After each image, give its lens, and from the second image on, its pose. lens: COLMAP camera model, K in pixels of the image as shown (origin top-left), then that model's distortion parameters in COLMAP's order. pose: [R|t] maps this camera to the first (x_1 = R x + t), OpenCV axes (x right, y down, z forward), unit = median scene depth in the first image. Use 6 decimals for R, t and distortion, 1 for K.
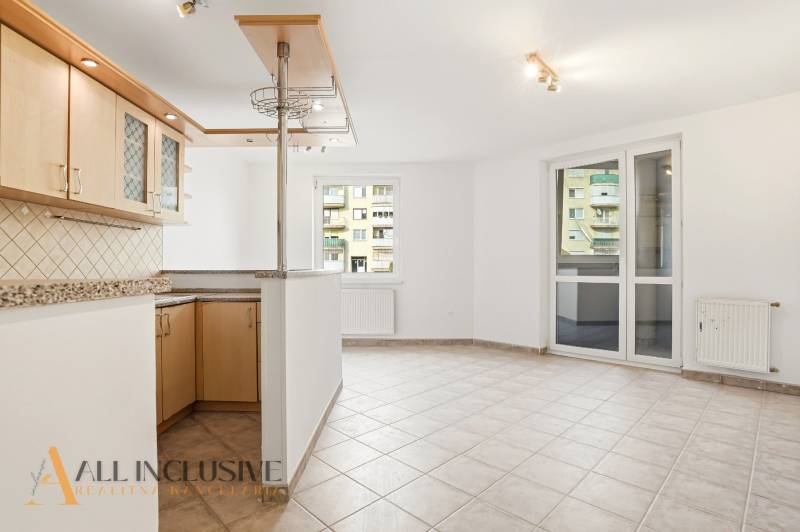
lens RADIAL K [[403.4, 0, 395.8], [0, 403.4, 267.5], [0, 0, 1]] dist [-0.067421, 0.029914]
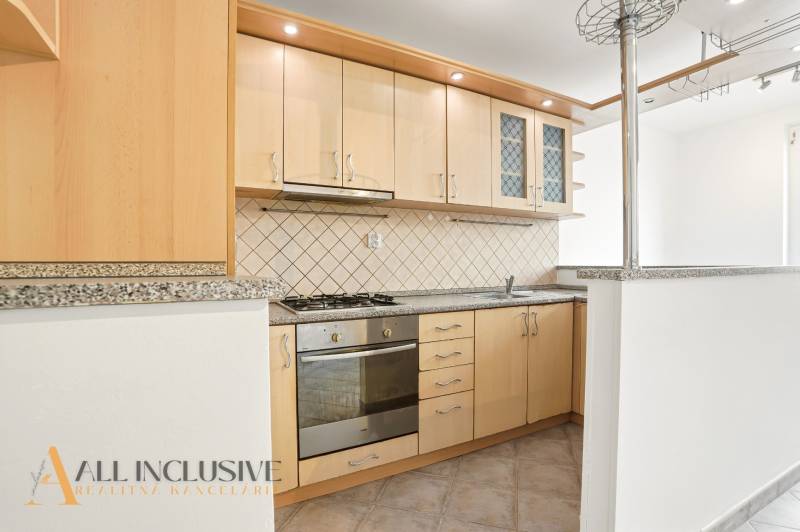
lens RADIAL K [[376.5, 0, 396.6], [0, 376.5, 270.5], [0, 0, 1]] dist [-0.056010, 0.000241]
pose [[0.472089, 0.013881, -0.881441, 0.043799], [0.004664, 0.999823, 0.018243, -0.000127], [0.881538, -0.012723, 0.471941, 0.281766]]
